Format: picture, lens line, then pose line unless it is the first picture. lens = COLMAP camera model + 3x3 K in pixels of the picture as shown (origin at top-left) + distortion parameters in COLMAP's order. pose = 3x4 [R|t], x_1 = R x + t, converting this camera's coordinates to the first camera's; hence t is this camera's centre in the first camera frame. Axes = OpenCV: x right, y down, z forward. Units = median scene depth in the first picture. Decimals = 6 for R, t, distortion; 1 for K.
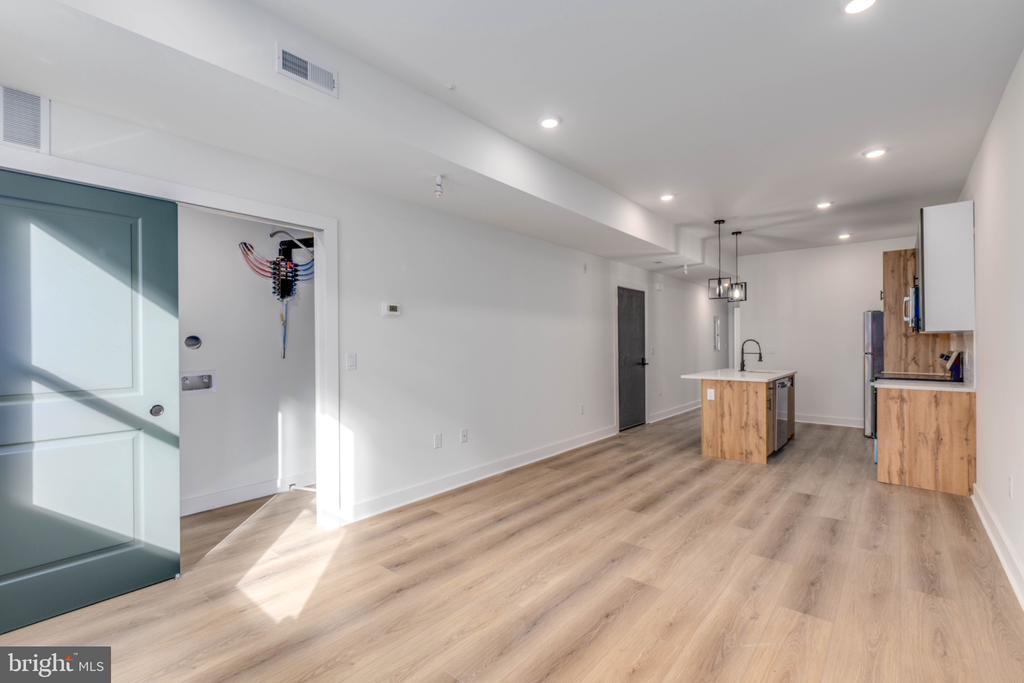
lens RADIAL K [[460.5, 0, 515.1], [0, 460.5, 341.5], [0, 0, 1]] dist [0.010461, -0.001216]
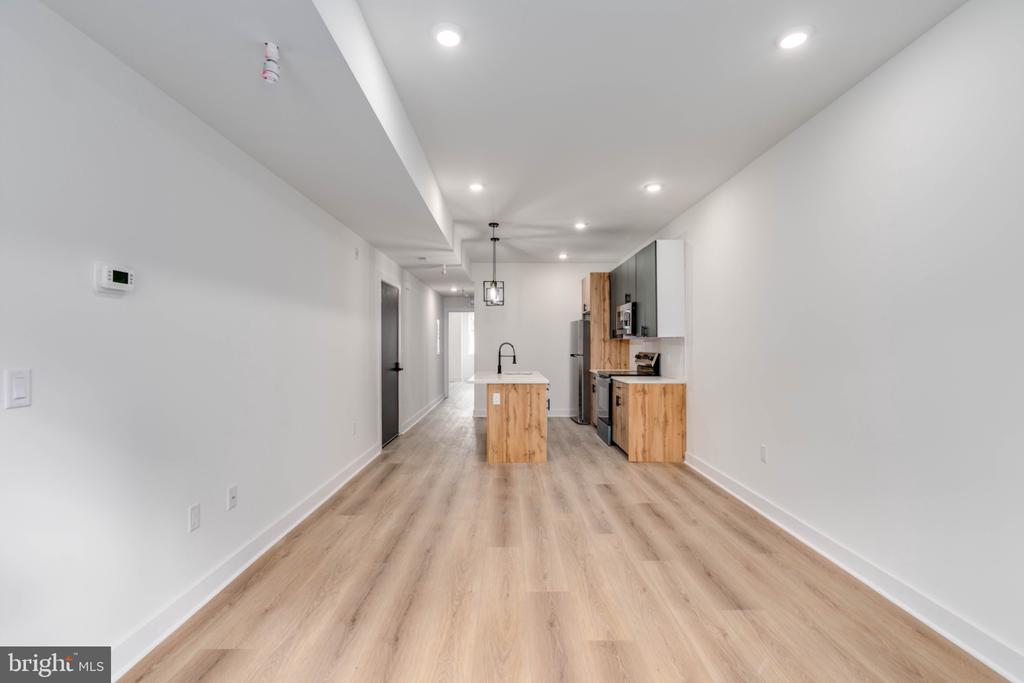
lens RADIAL K [[460.5, 0, 515.5], [0, 460.5, 343.0], [0, 0, 1]] dist [0.010461, -0.001216]
pose [[0.760067, 0.005606, 0.649821, -0.223264], [-0.003422, 0.999983, -0.004624, 0.000855], [-0.649836, 0.001291, 0.760073, 0.284878]]
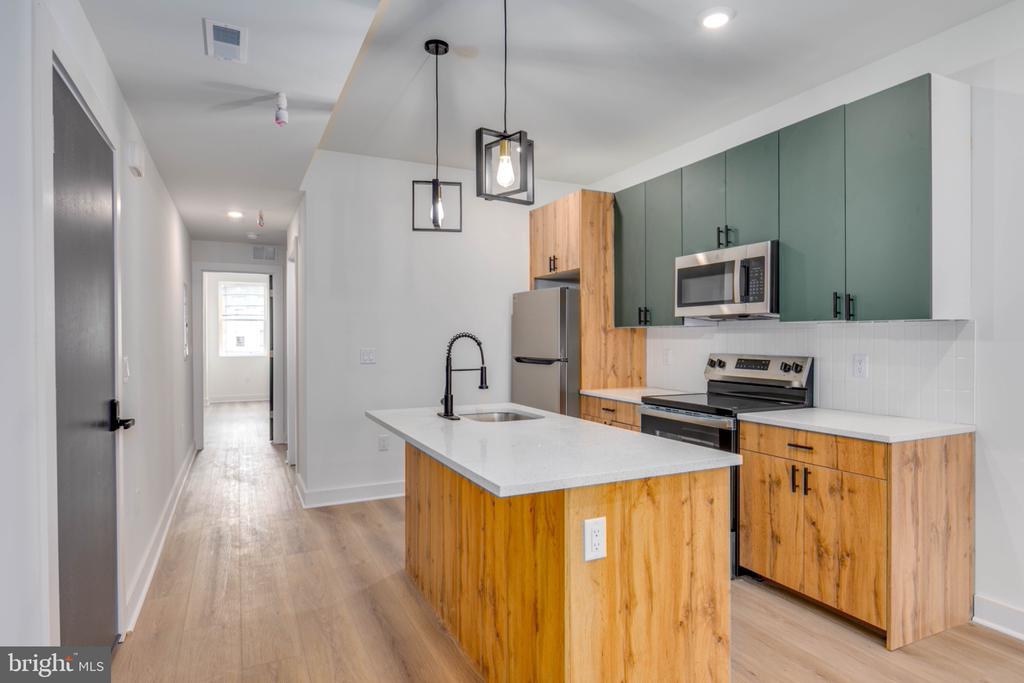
lens RADIAL K [[572.9, 0, 516.1], [0, 572.9, 342.1], [0, 0, 1]] dist [-0.005813, -0.003031]
pose [[0.415241, -0.004783, 0.909699, 0.129413], [-0.000591, 0.999985, 0.005527, -0.000718], [-0.909711, -0.002833, 0.415232, 1.116214]]
